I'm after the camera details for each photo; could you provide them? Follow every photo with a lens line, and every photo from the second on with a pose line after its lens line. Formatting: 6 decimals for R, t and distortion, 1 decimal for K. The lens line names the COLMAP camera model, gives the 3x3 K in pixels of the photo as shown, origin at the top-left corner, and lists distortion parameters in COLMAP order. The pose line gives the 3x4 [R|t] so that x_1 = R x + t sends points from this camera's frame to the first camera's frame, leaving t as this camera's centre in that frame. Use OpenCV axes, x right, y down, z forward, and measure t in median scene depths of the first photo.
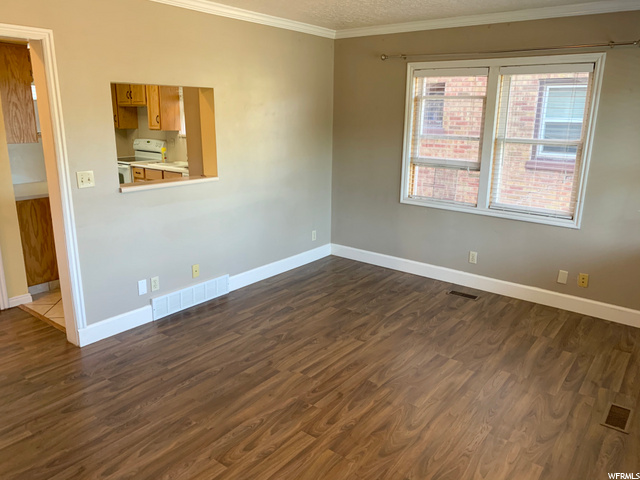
lens RADIAL K [[490.3, 0, 320.0], [0, 490.3, 240.0], [0, 0, 1]] dist [-0.031659, -0.005165]
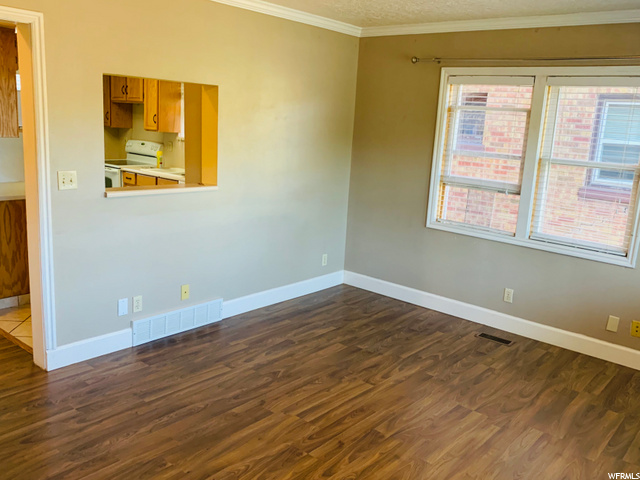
lens RADIAL K [[578.3, 0, 320.0], [0, 578.3, 240.0], [0, 0, 1]] dist [-0.037149, 0.002291]
pose [[0.998075, 0.053114, -0.032022, 0.013101], [-0.054642, 0.997307, -0.048919, 0.007580], [0.029337, 0.050575, 0.998289, -0.020906]]
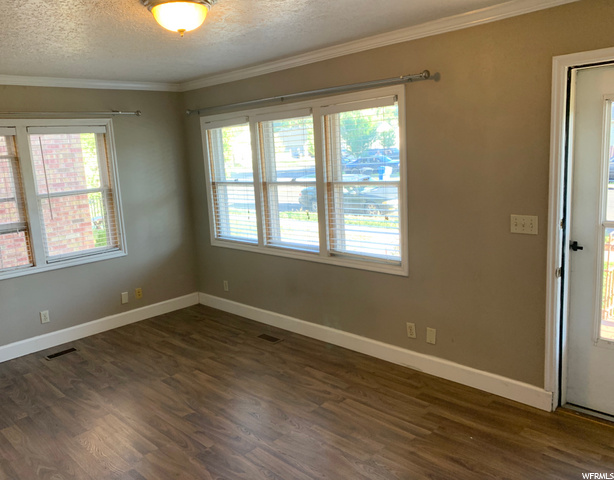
lens RADIAL K [[491.2, 0, 305.5], [0, 491.2, 225.6], [0, 0, 1]] dist [-0.005044, -0.000607]
pose [[0.109037, -0.175769, 0.978374, -0.623111], [0.309118, 0.941439, 0.134683, -0.119789], [-0.944752, 0.287748, 0.156985, 0.346646]]
